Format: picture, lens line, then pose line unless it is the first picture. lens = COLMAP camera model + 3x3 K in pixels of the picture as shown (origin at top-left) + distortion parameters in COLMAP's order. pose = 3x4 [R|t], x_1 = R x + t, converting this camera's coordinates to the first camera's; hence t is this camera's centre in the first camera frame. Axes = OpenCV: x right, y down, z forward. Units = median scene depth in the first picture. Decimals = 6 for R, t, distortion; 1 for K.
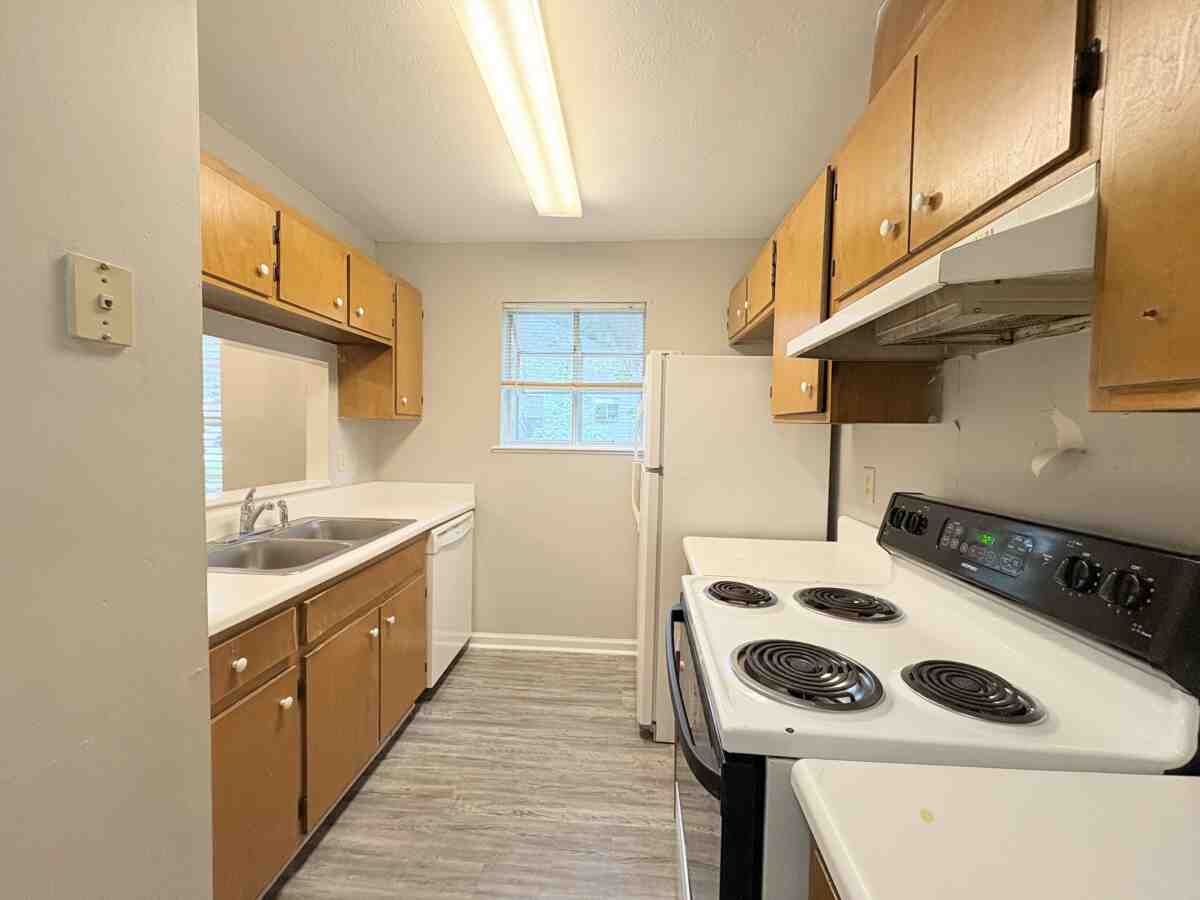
lens RADIAL K [[478.5, 0, 600.0], [0, 478.5, 450.0], [0, 0, 1]] dist [0.003002, -0.000413]
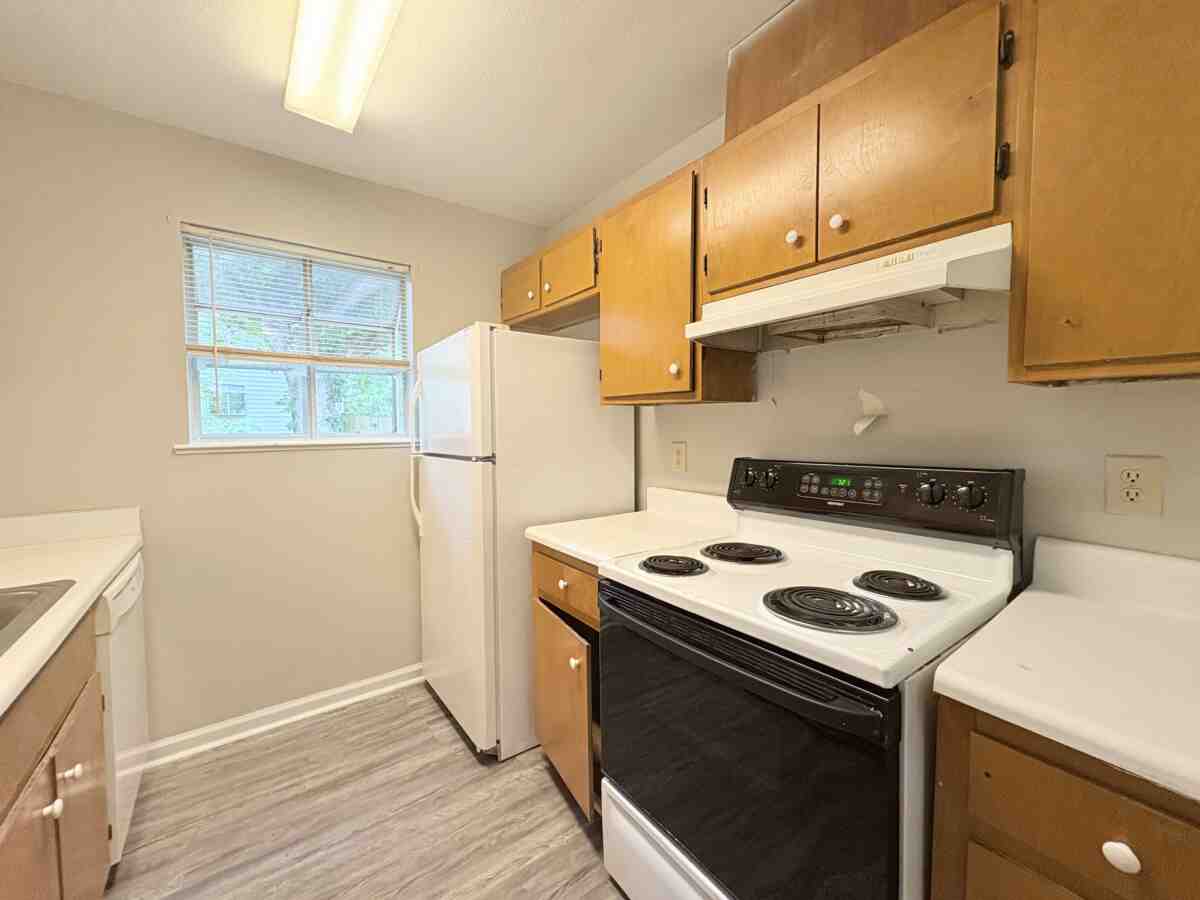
lens RADIAL K [[478.5, 0, 600.0], [0, 478.5, 450.0], [0, 0, 1]] dist [0.003002, -0.000413]
pose [[0.757395, -0.055393, 0.650603, -0.299176], [0.047359, 0.998431, 0.029874, 0.009373], [-0.651237, 0.008185, 0.758830, 0.198651]]
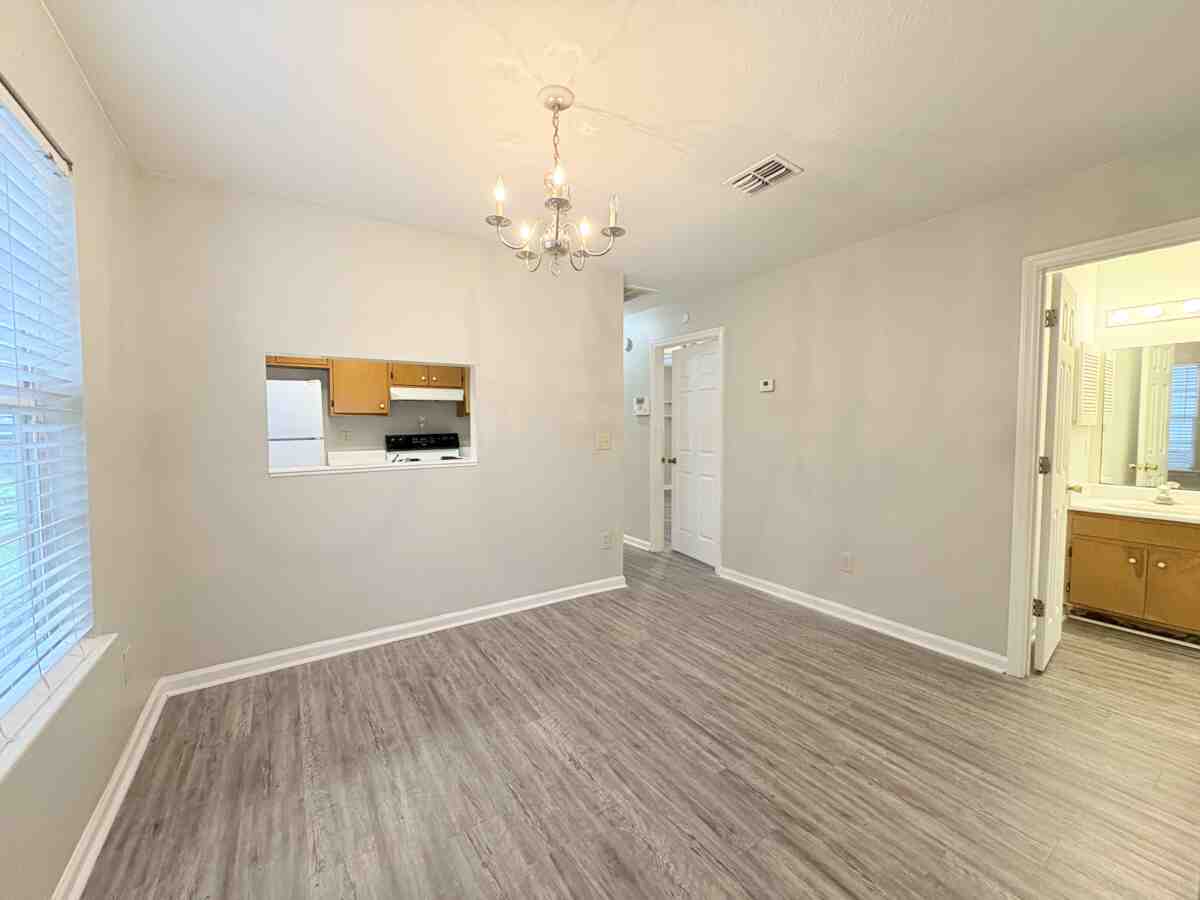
lens RADIAL K [[478.5, 0, 600.0], [0, 478.5, 450.0], [0, 0, 1]] dist [0.003002, -0.000413]
pose [[-0.600277, -0.055953, 0.797833, -2.142736], [0.025760, 0.995680, 0.089210, -0.053937], [-0.799378, 0.074103, -0.596242, 1.226706]]
